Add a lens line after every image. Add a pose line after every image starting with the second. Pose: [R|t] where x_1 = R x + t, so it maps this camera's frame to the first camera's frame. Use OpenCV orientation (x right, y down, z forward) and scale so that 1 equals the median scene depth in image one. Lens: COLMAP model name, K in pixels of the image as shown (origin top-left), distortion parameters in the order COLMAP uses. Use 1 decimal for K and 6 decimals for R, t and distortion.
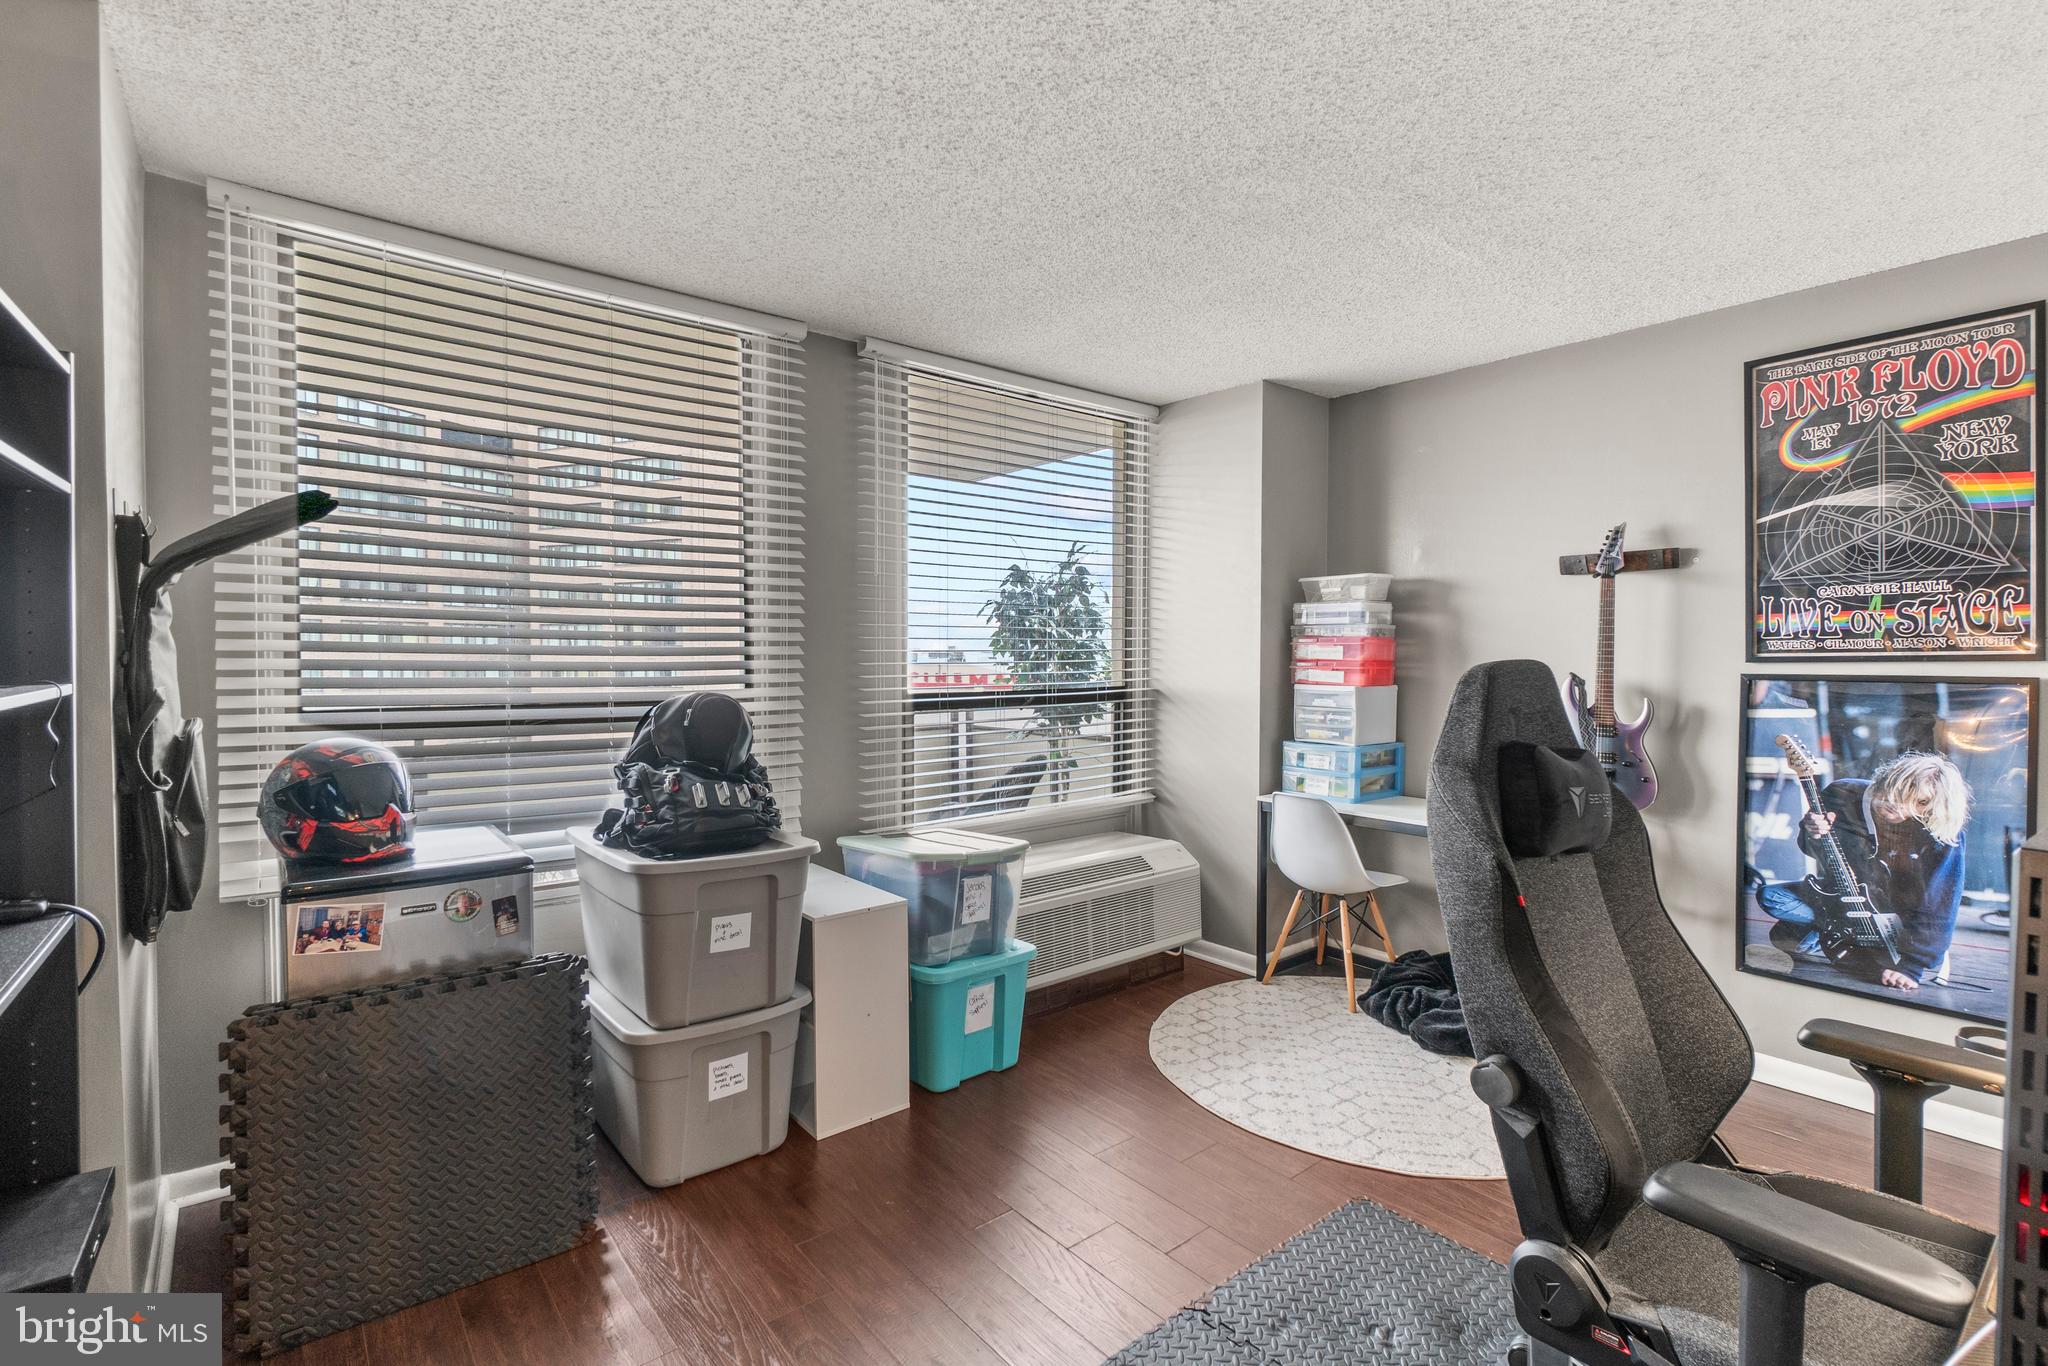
lens RADIAL K [[909.6, 0, 1018.2], [0, 909.6, 682.4], [0, 0, 1]] dist [0.002477, -0.000888]
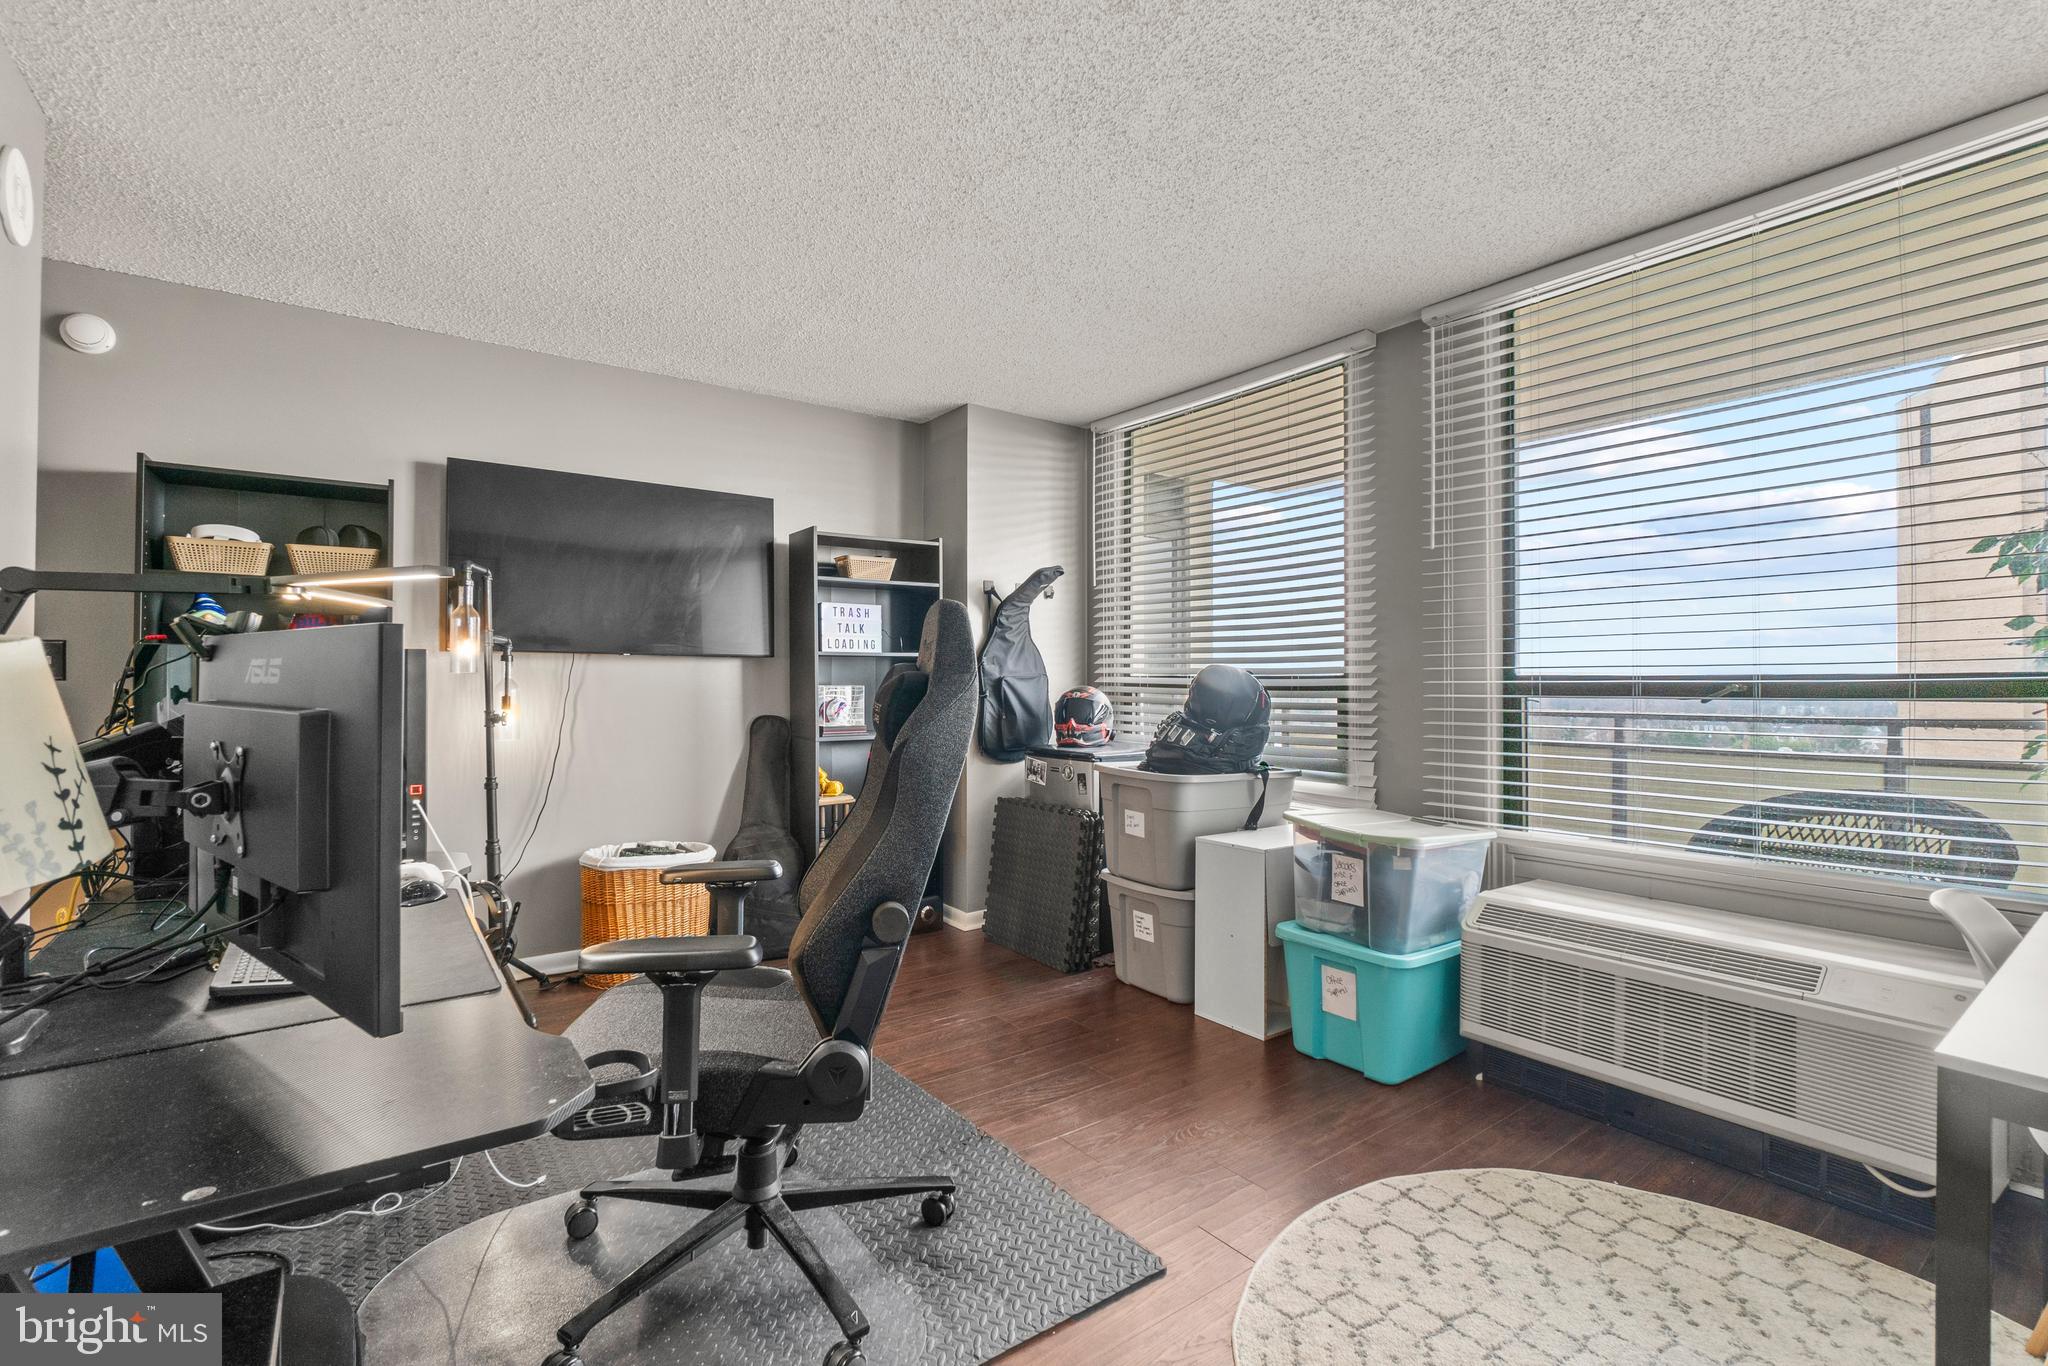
lens RADIAL K [[909.6, 0, 1021.6], [0, 909.6, 676.0], [0, 0, 1]] dist [0.002477, -0.000888]
pose [[-0.031995, -0.006753, -0.999465, 0.975932], [-0.031323, 0.999493, -0.005751, 0.044162], [0.998997, 0.031123, -0.032191, 0.725027]]
